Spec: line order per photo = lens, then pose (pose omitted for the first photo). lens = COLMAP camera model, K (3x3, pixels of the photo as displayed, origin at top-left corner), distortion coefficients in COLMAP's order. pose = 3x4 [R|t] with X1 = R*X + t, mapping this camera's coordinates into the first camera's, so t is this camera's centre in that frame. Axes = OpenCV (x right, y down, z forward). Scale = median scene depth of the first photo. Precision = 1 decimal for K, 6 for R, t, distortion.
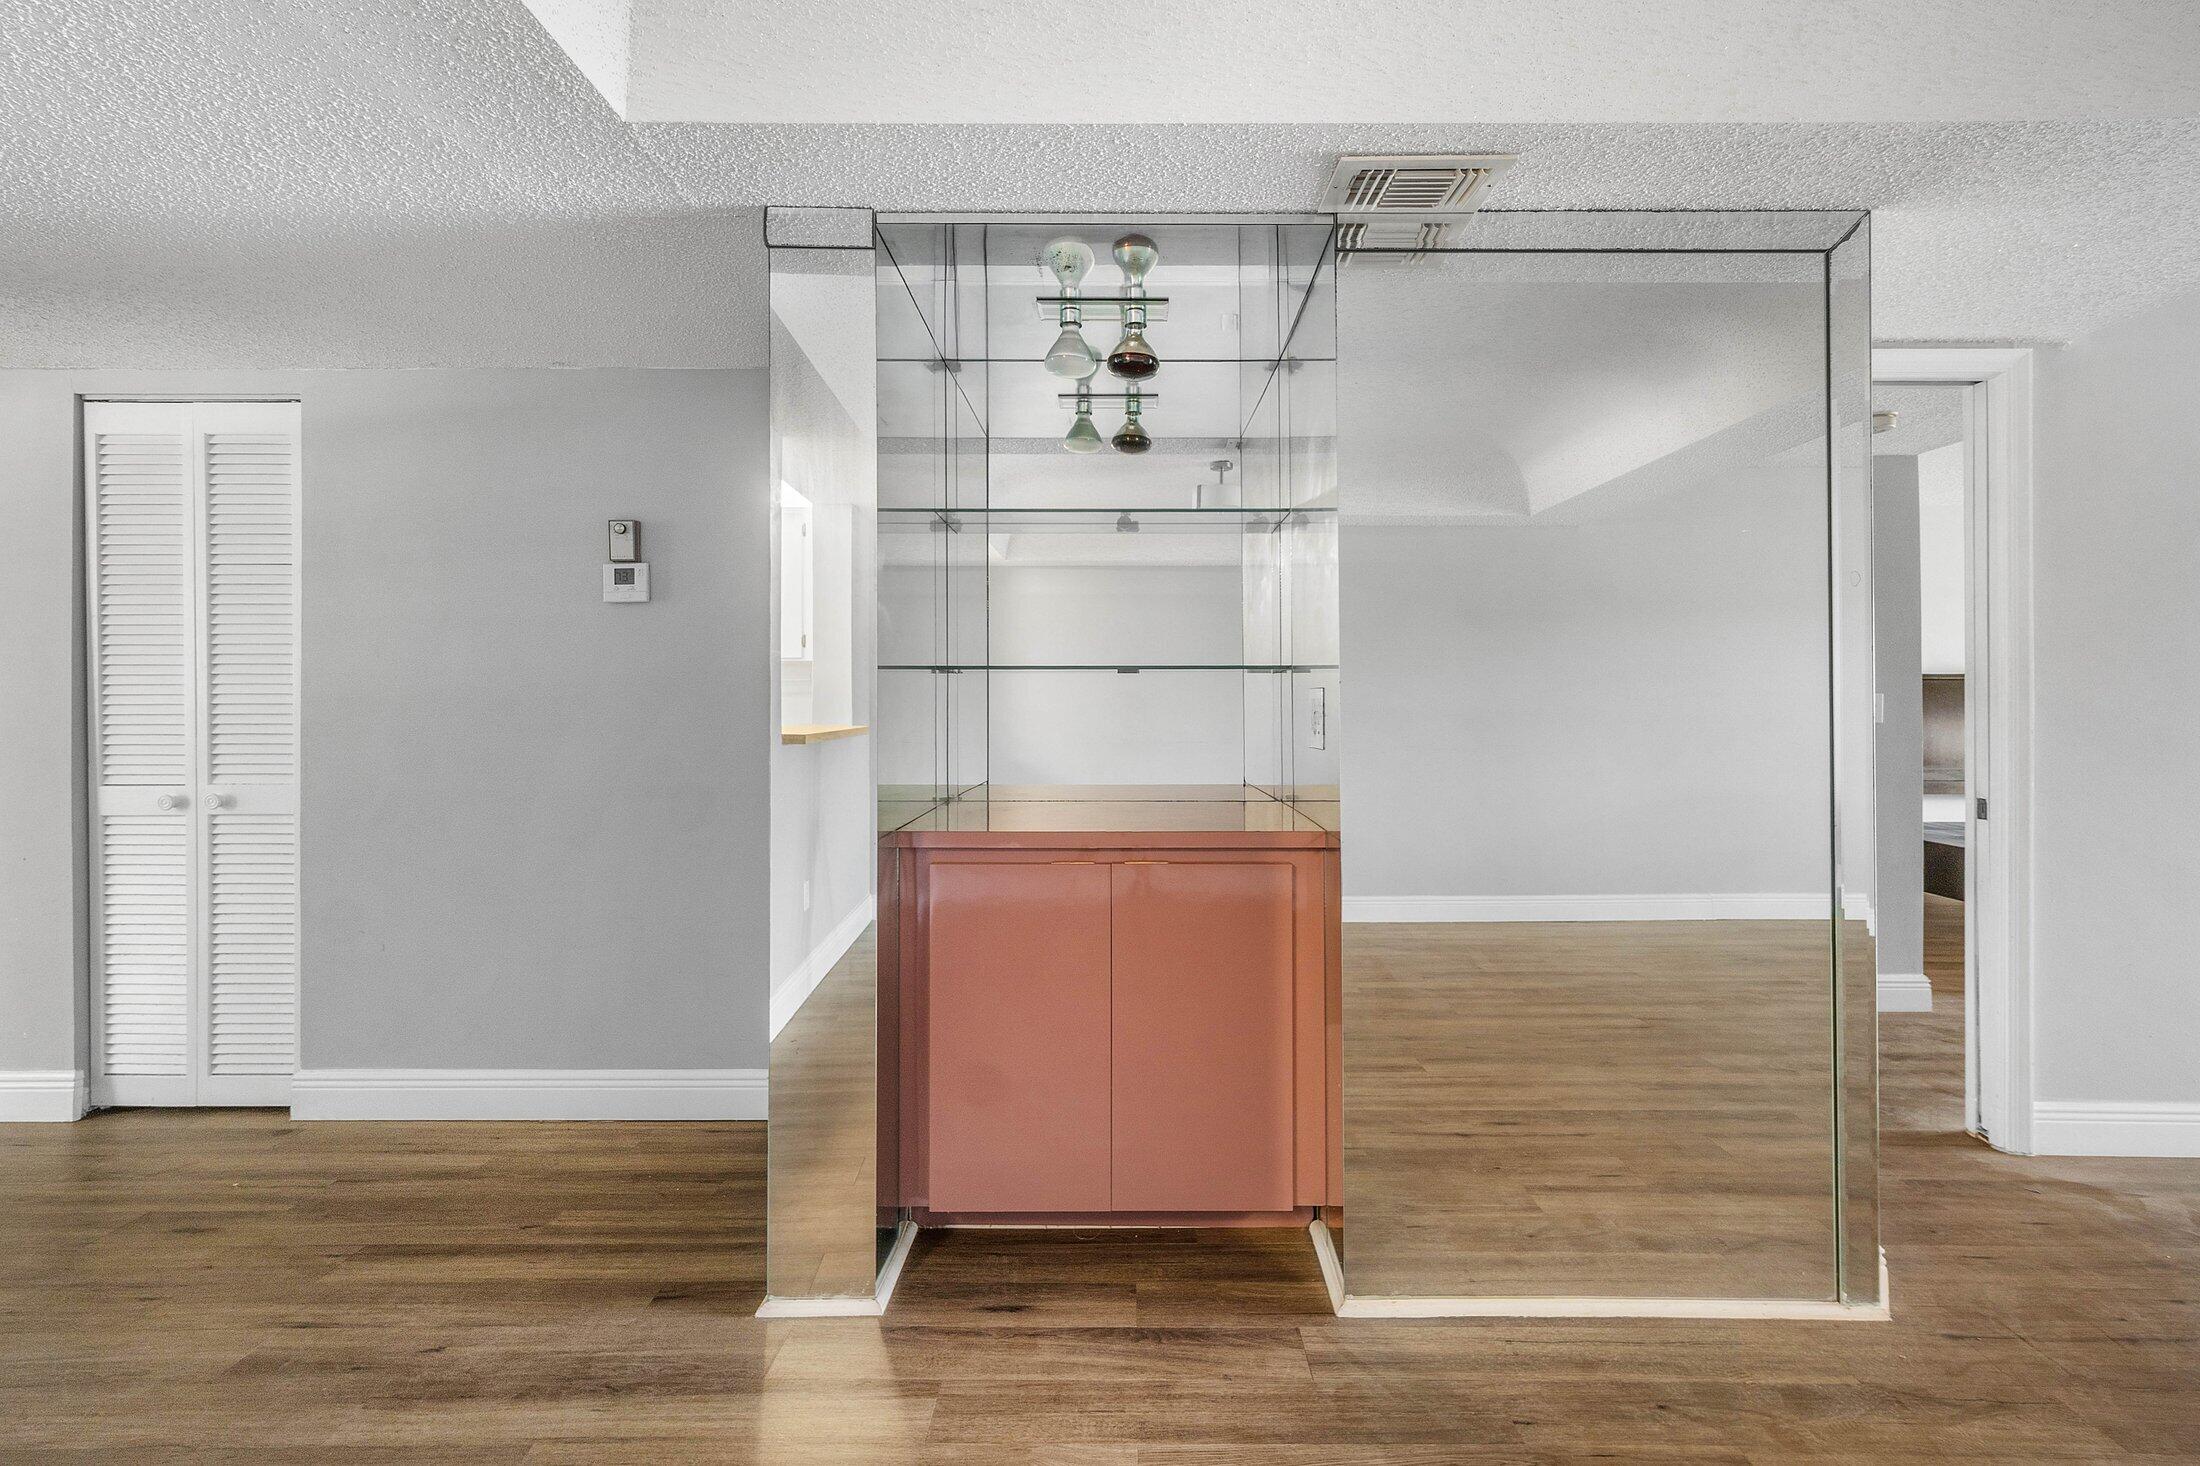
lens RADIAL K [[1012.4, 0, 1106.6], [0, 1012.4, 699.6], [0, 0, 1]] dist [-0.004697, 0.002886]
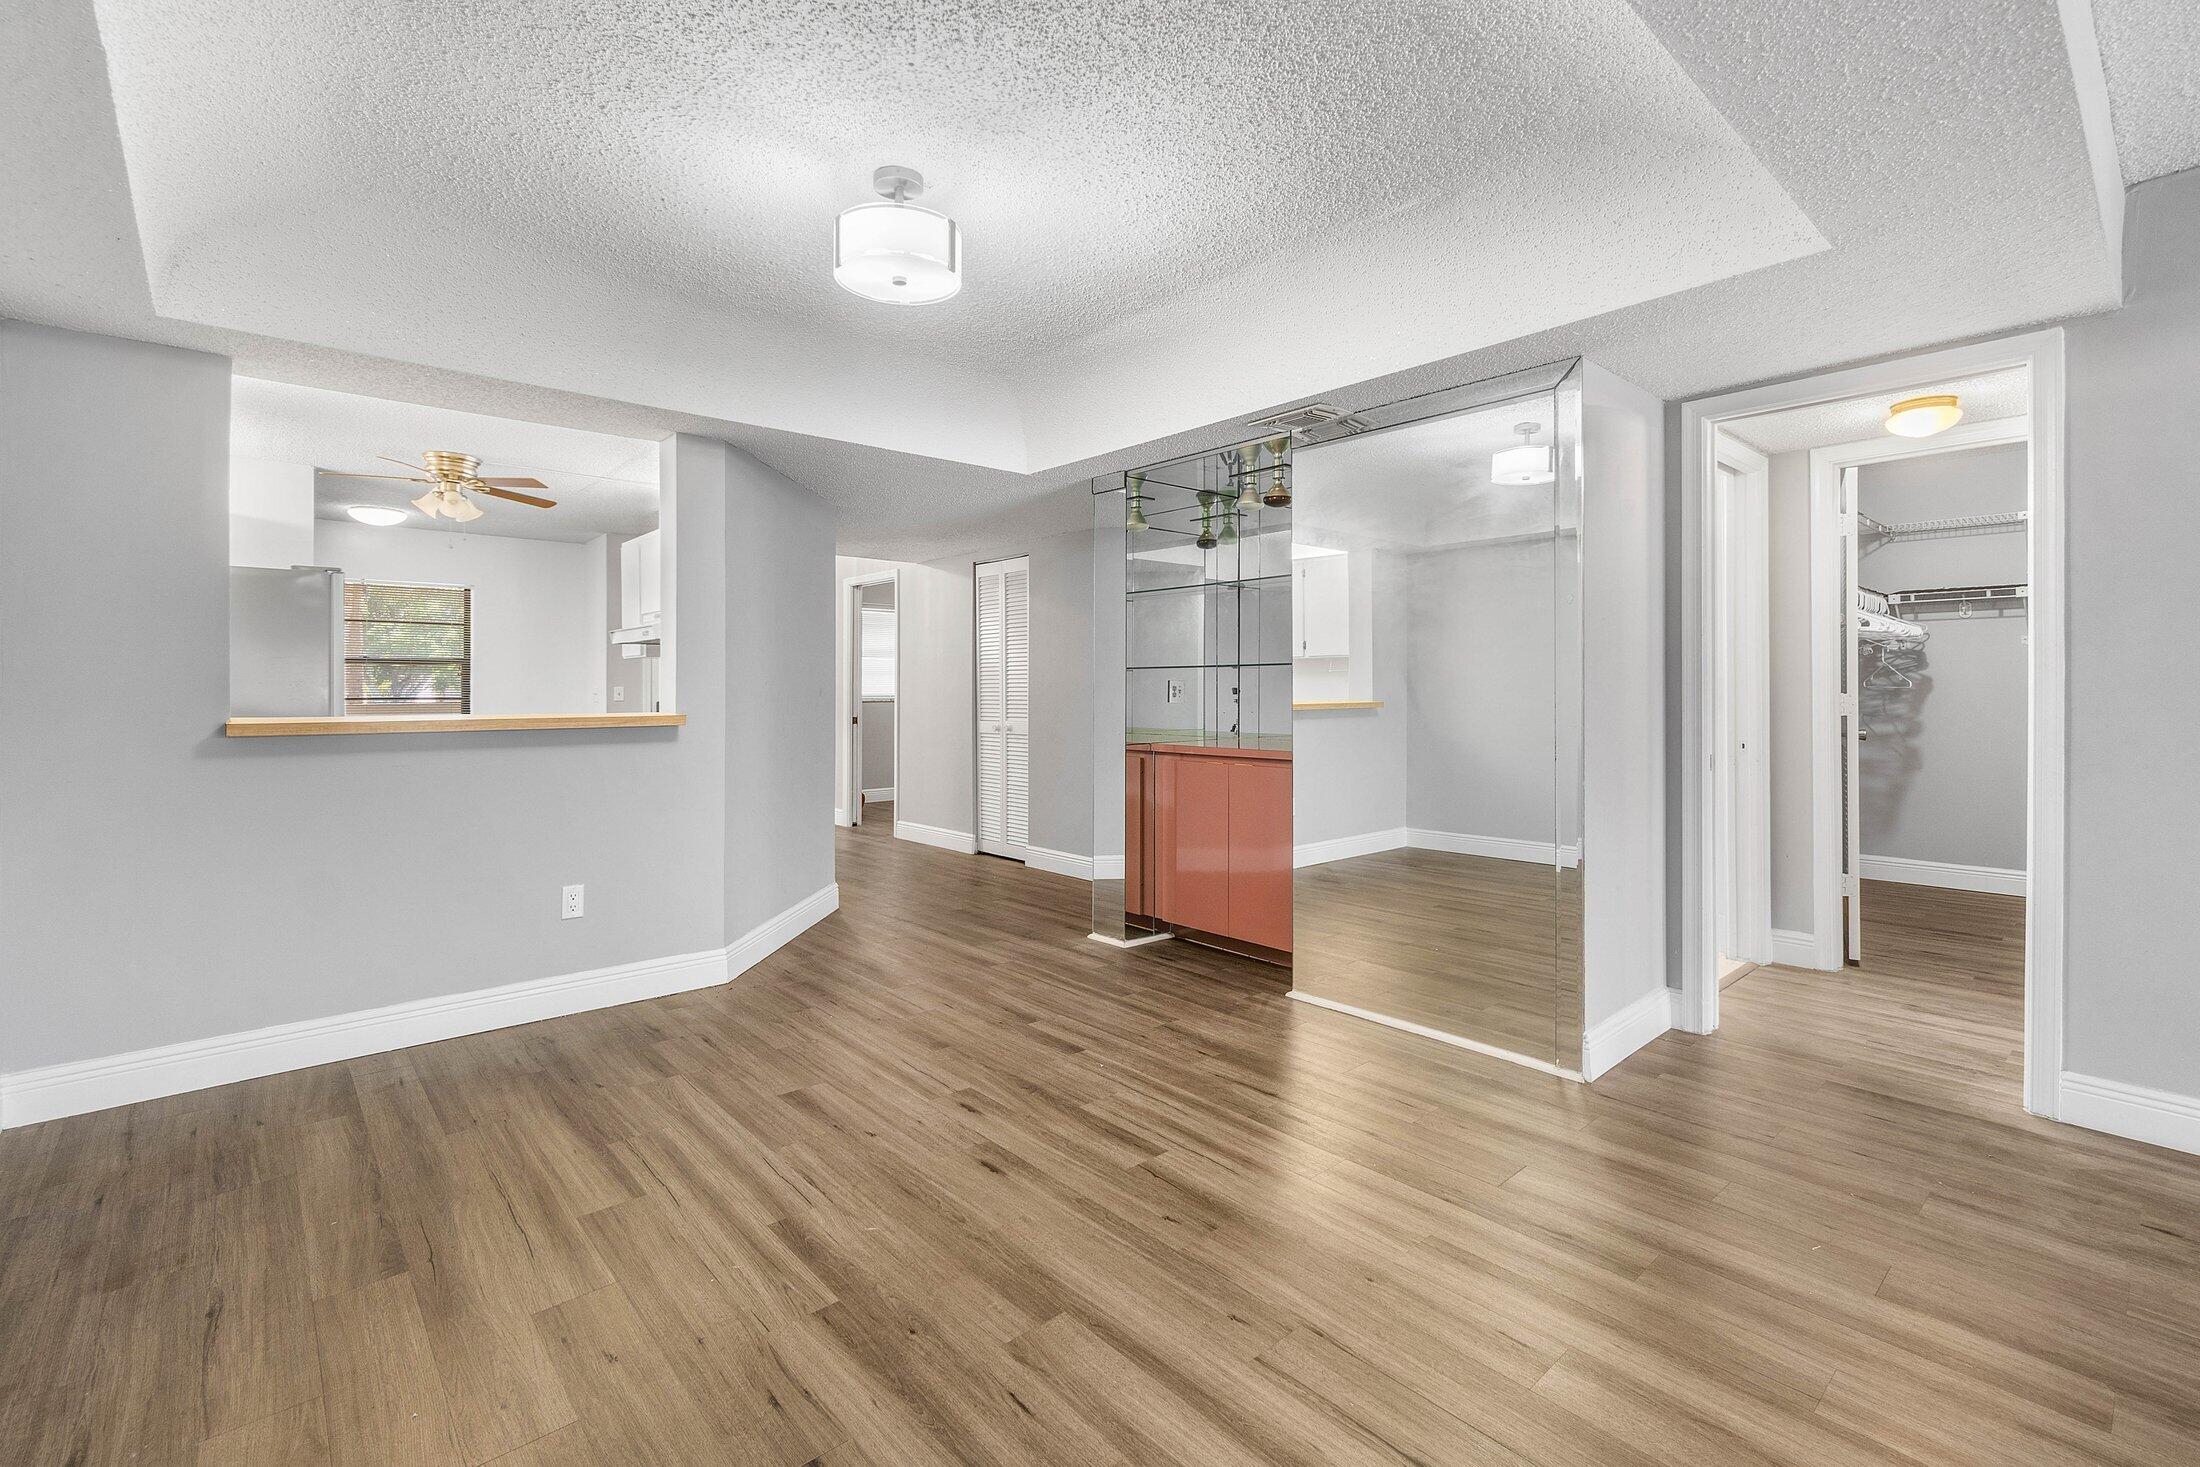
lens RADIAL K [[973.2, 0, 1071.3], [0, 973.2, 672.0], [0, 0, 1]] dist [0.008962, 0.001940]
pose [[0.651286, -0.017063, -0.758641, 1.142819], [0.008739, 0.999850, -0.014985, 0.006326], [0.758782, 0.003130, 0.651337, -0.449047]]
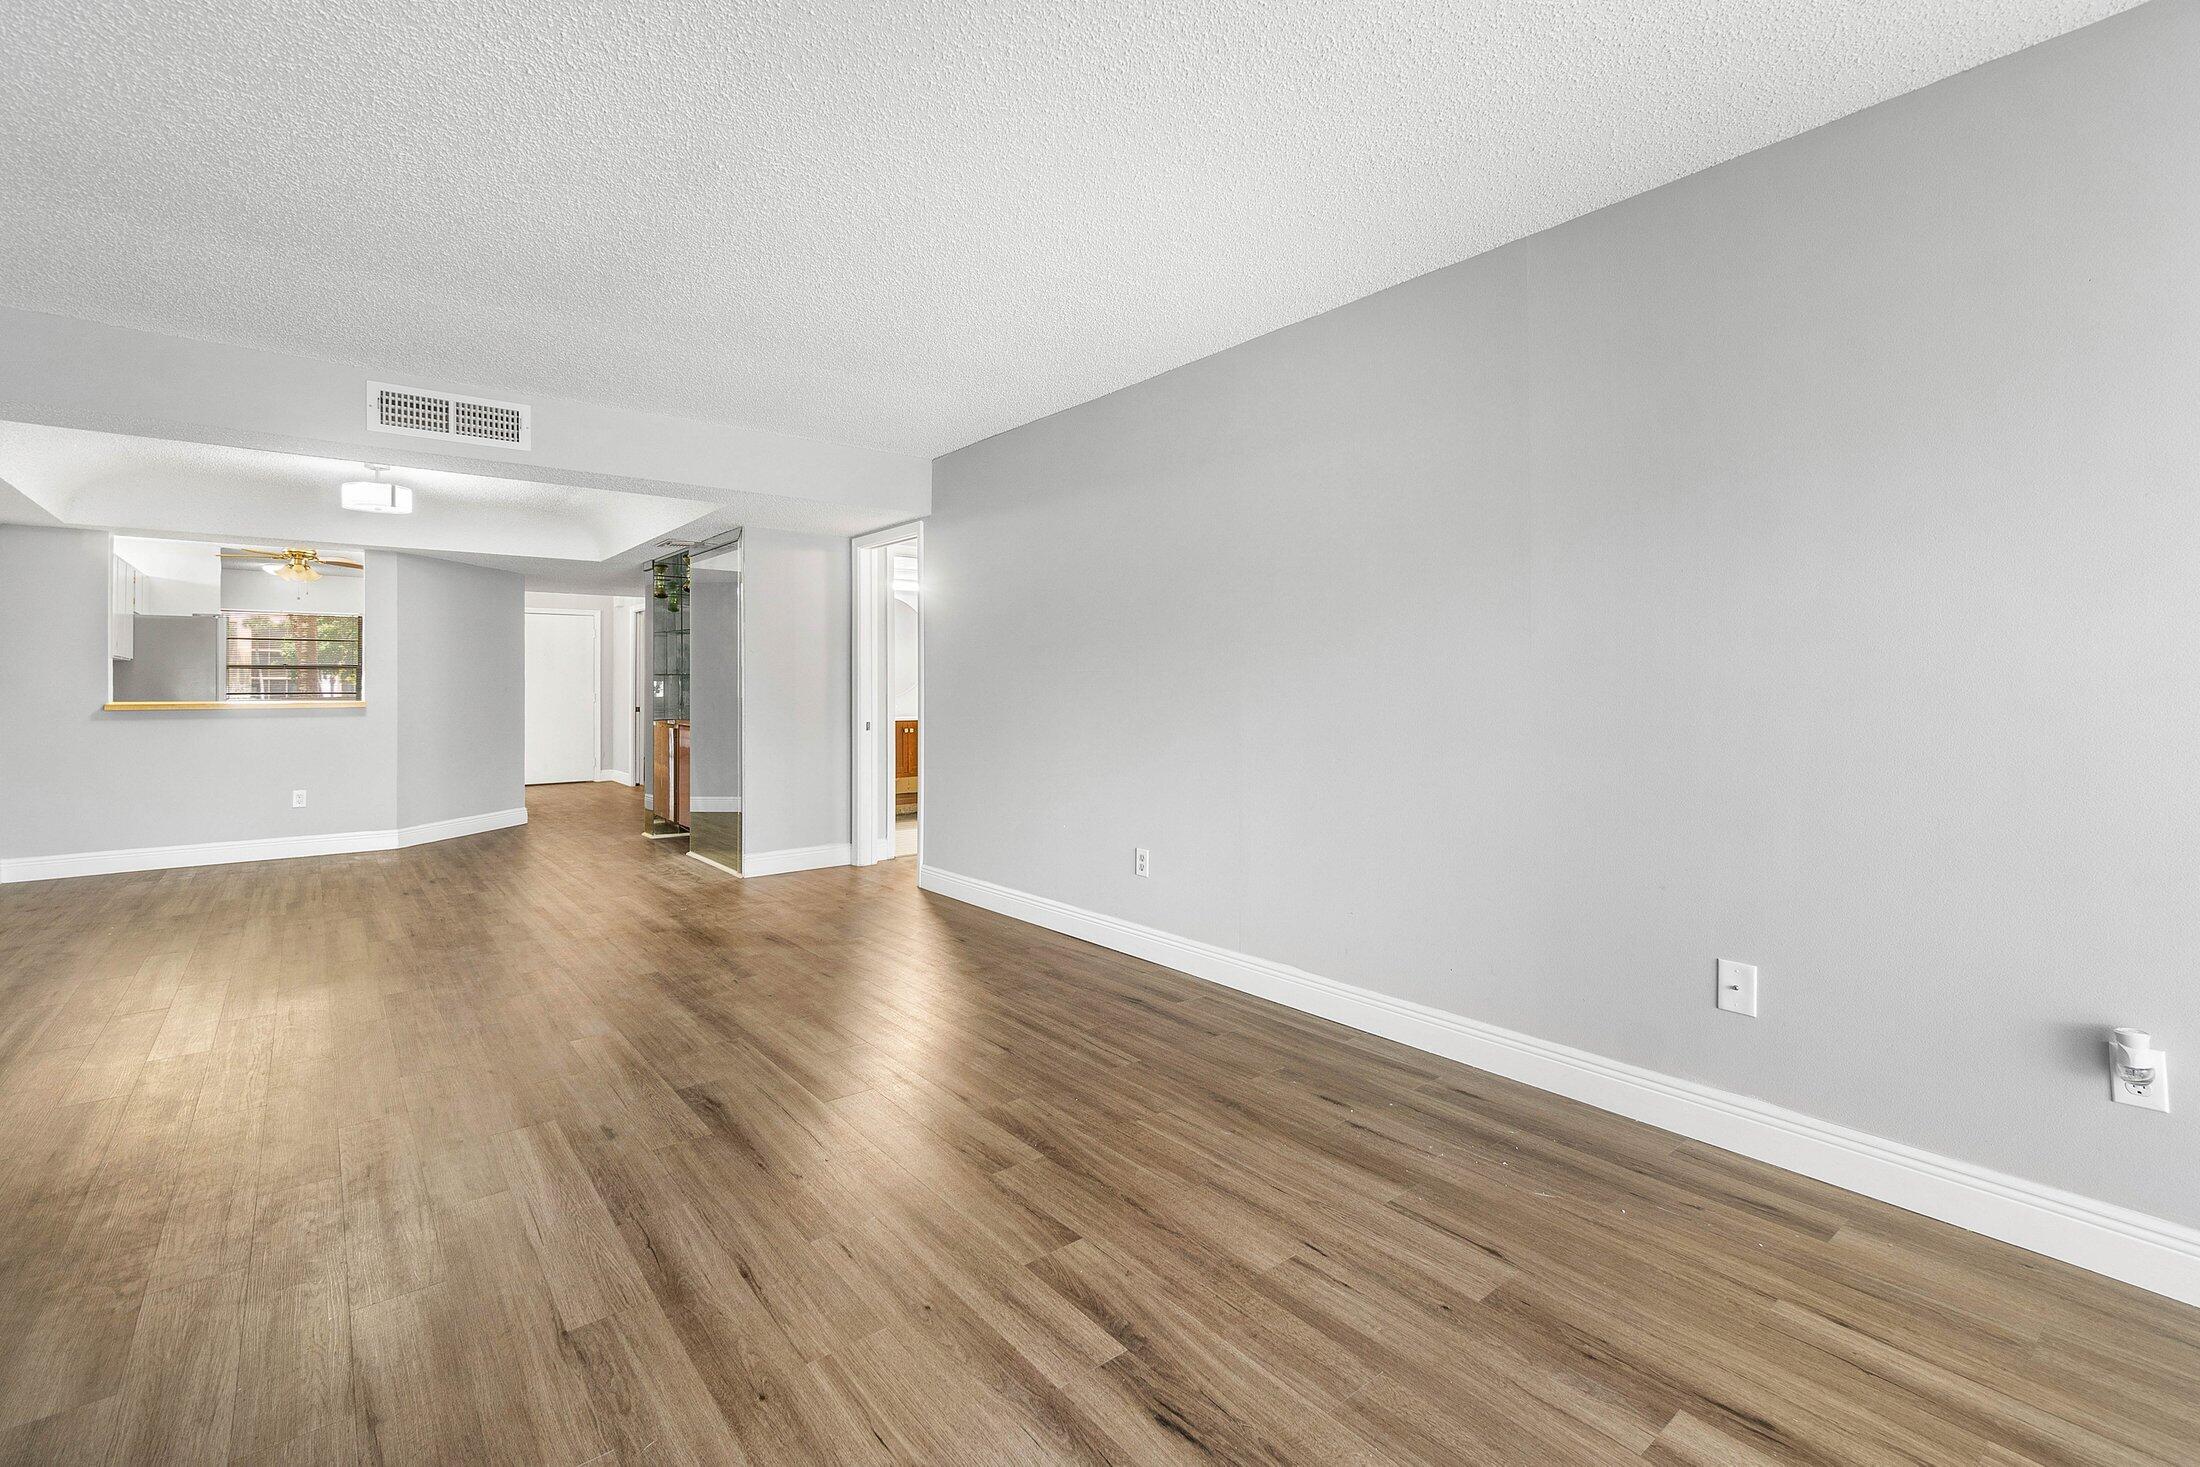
lens RADIAL K [[973.2, 0, 1079.7], [0, 973.2, 670.7], [0, 0, 1]] dist [0.008962, 0.001940]
pose [[0.620656, -0.015740, -0.783925, 3.110334], [0.006809, 0.999869, -0.014685, 0.014121], [0.784054, 0.003776, 0.620682, -0.050875]]
